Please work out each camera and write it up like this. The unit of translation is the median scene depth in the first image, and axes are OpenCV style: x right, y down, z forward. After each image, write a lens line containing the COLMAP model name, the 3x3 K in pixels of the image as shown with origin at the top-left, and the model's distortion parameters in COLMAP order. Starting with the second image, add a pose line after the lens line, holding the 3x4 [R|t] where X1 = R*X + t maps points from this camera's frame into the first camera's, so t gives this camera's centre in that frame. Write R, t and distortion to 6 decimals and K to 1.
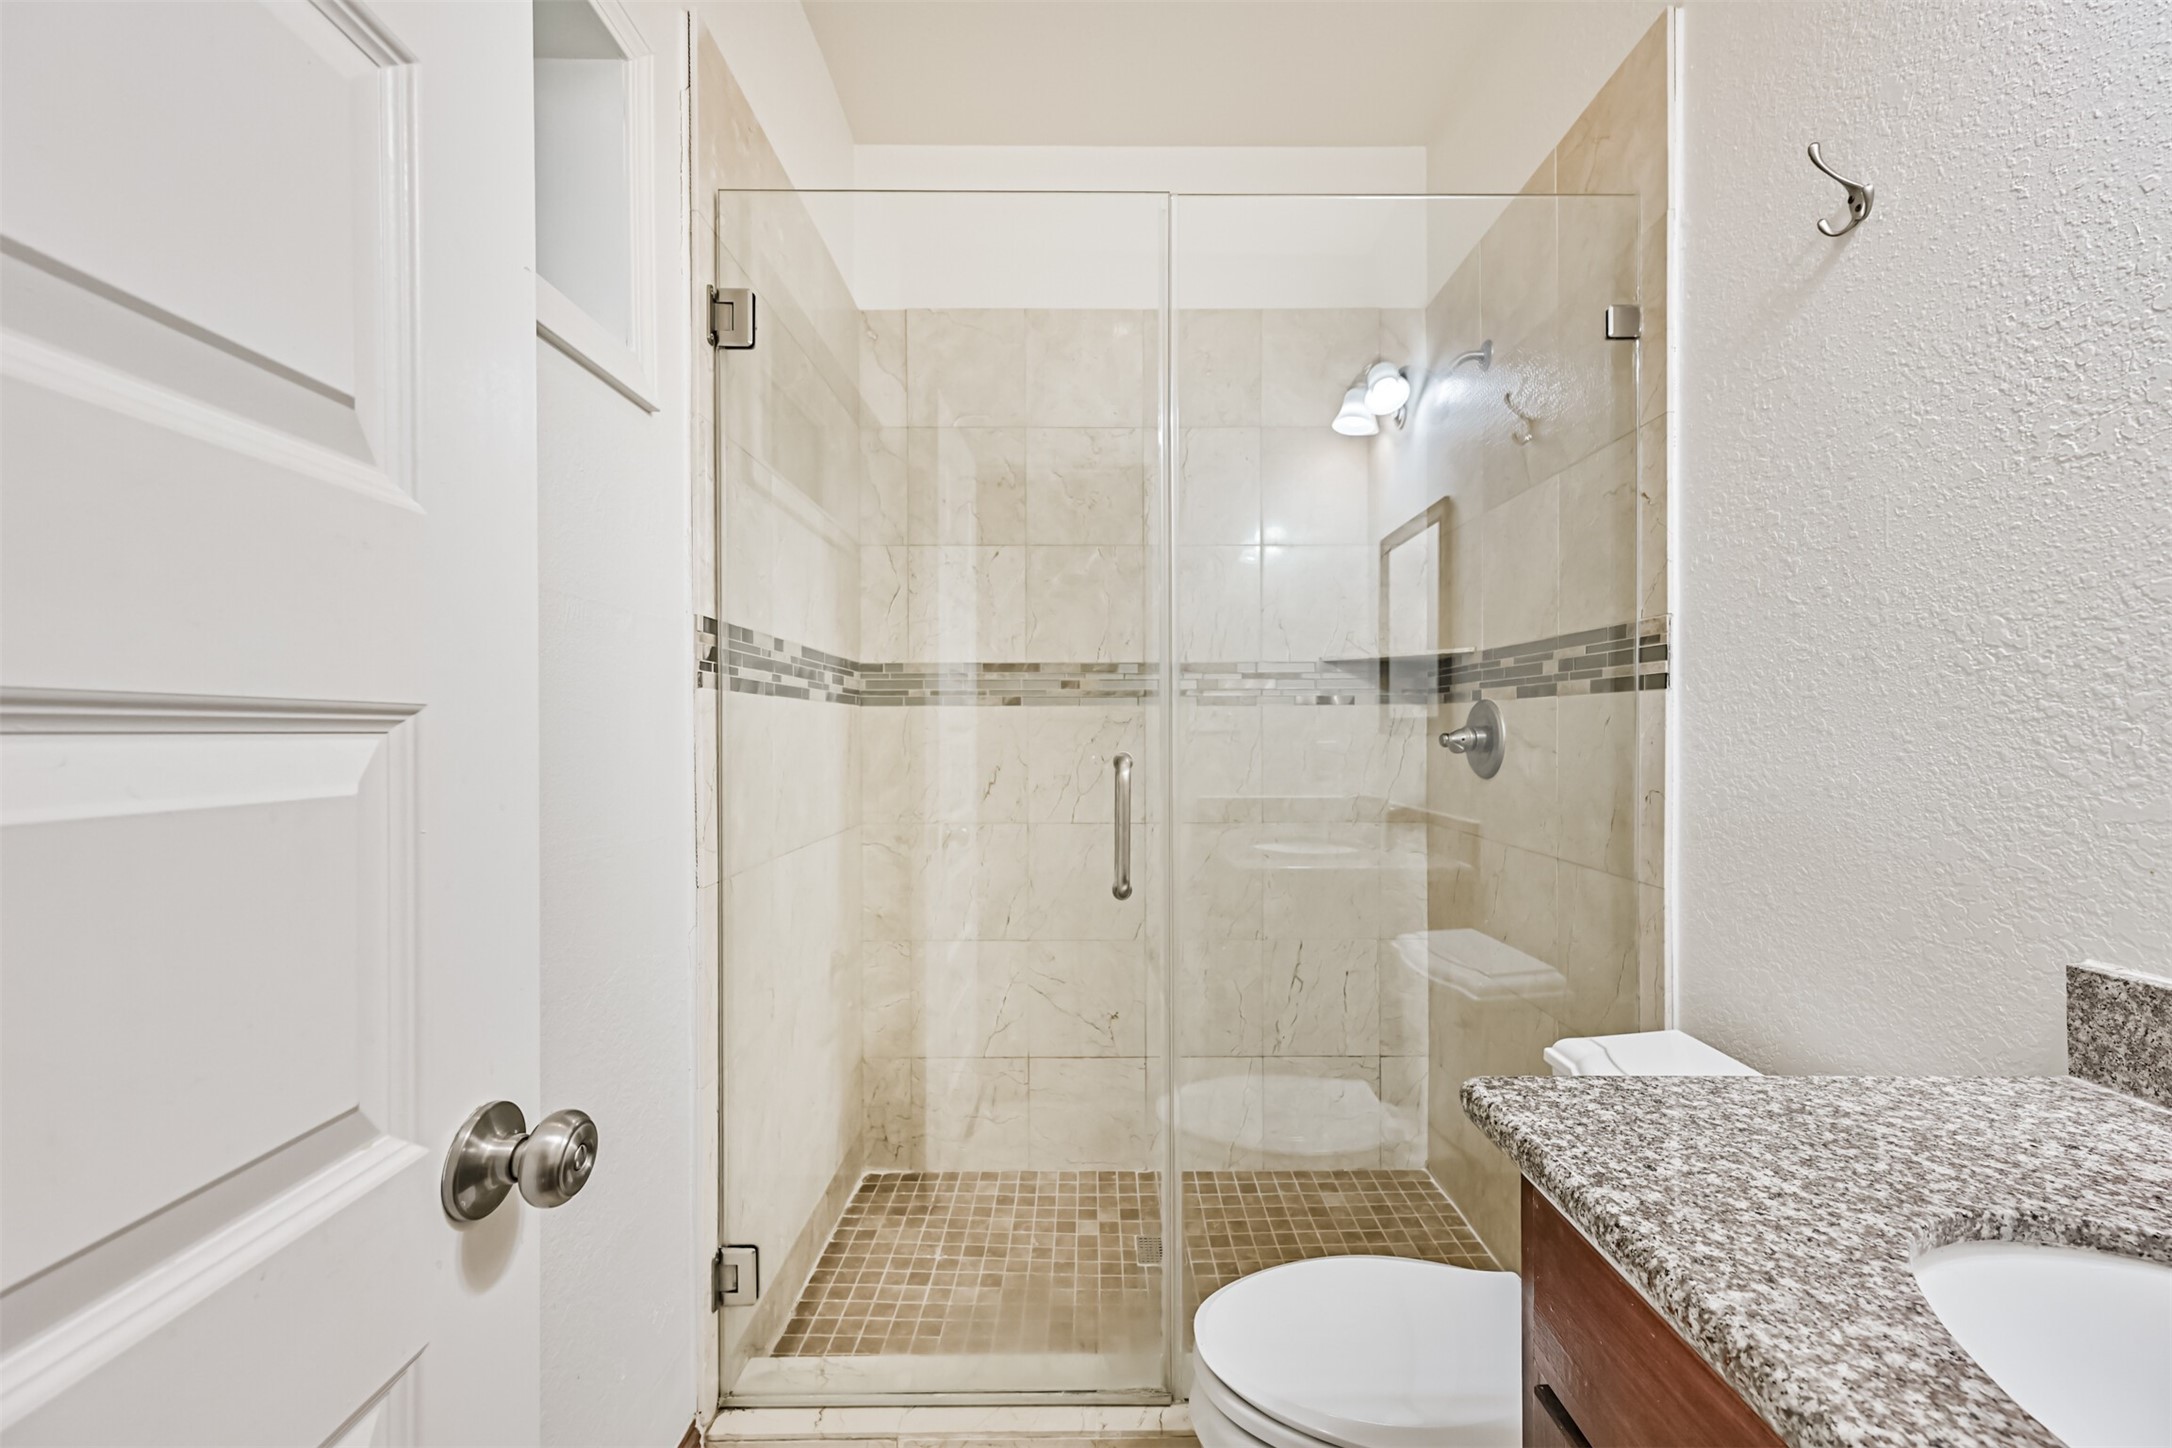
lens RADIAL K [[851.4, 0, 1097.4], [0, 851.4, 733.7], [0, 0, 1]] dist [0.004531, 0.001912]
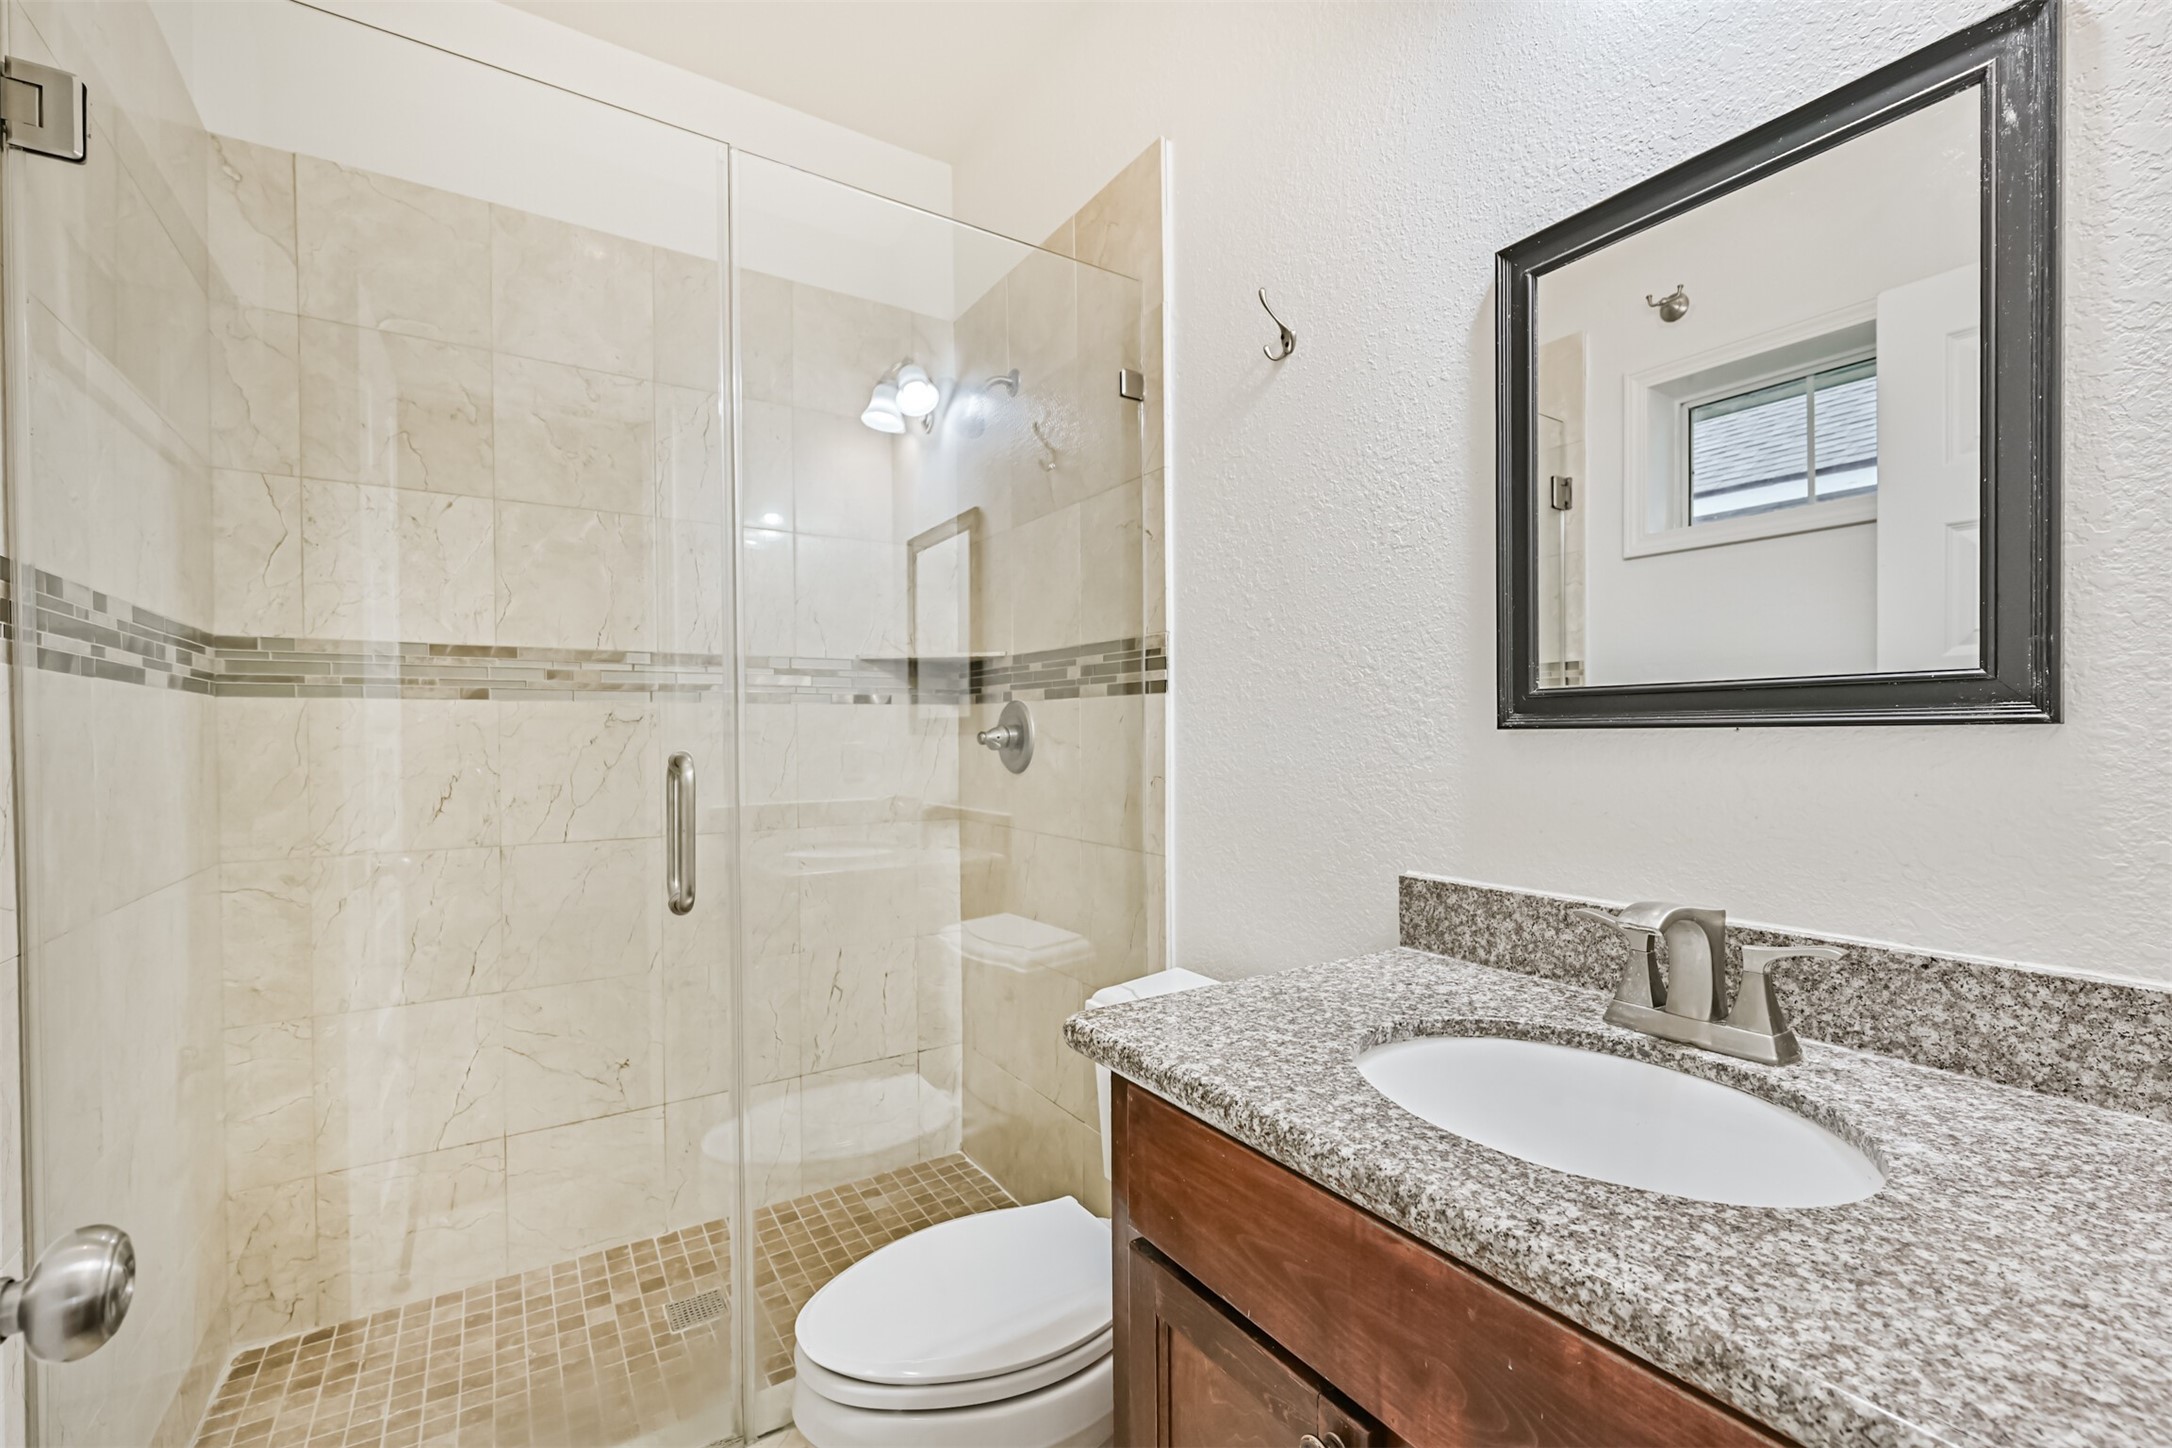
lens RADIAL K [[916.4, 0, 1097.0], [0, 916.4, 741.4], [0, 0, 1]] dist [0.004416, -0.000614]
pose [[0.842261, -0.008649, 0.539001, -0.085410], [0.006762, 0.999962, 0.005480, 0.006334], [-0.539028, -0.000971, 0.842287, -0.037408]]
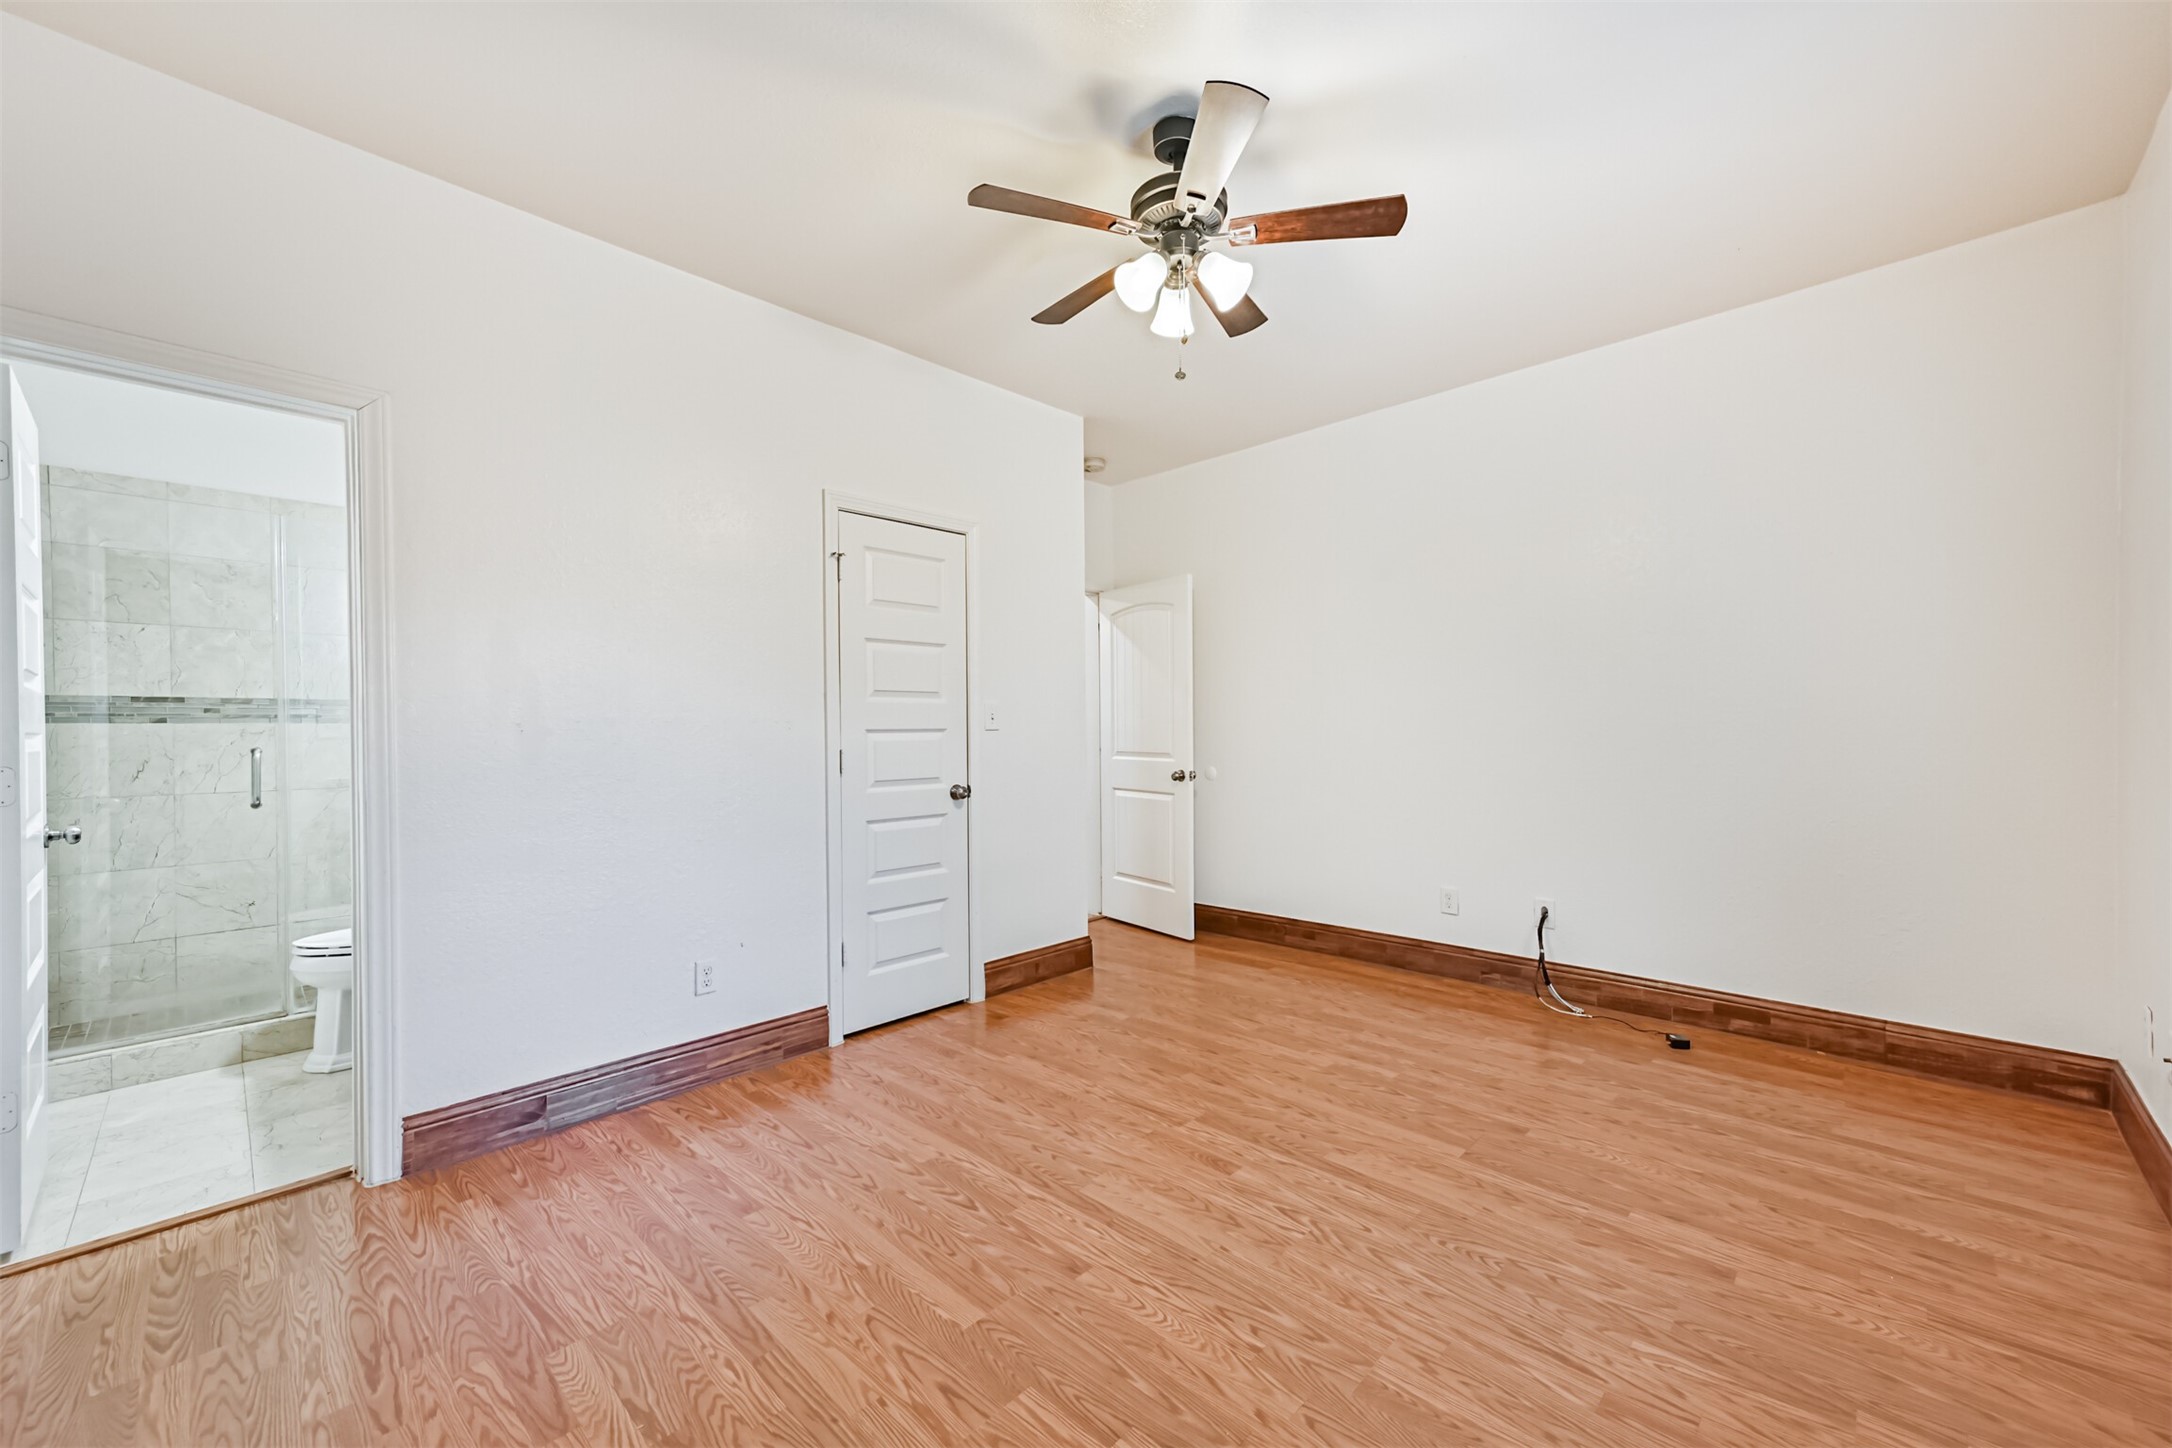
lens RADIAL K [[851.4, 0, 1121.5], [0, 851.4, 735.2], [0, 0, 1]] dist [0.004531, 0.001912]
pose [[0.686037, -0.007737, 0.727526, -0.036999], [0.010532, 0.999944, 0.000703, 0.009433], [-0.727491, 0.007180, 0.686080, -1.689476]]
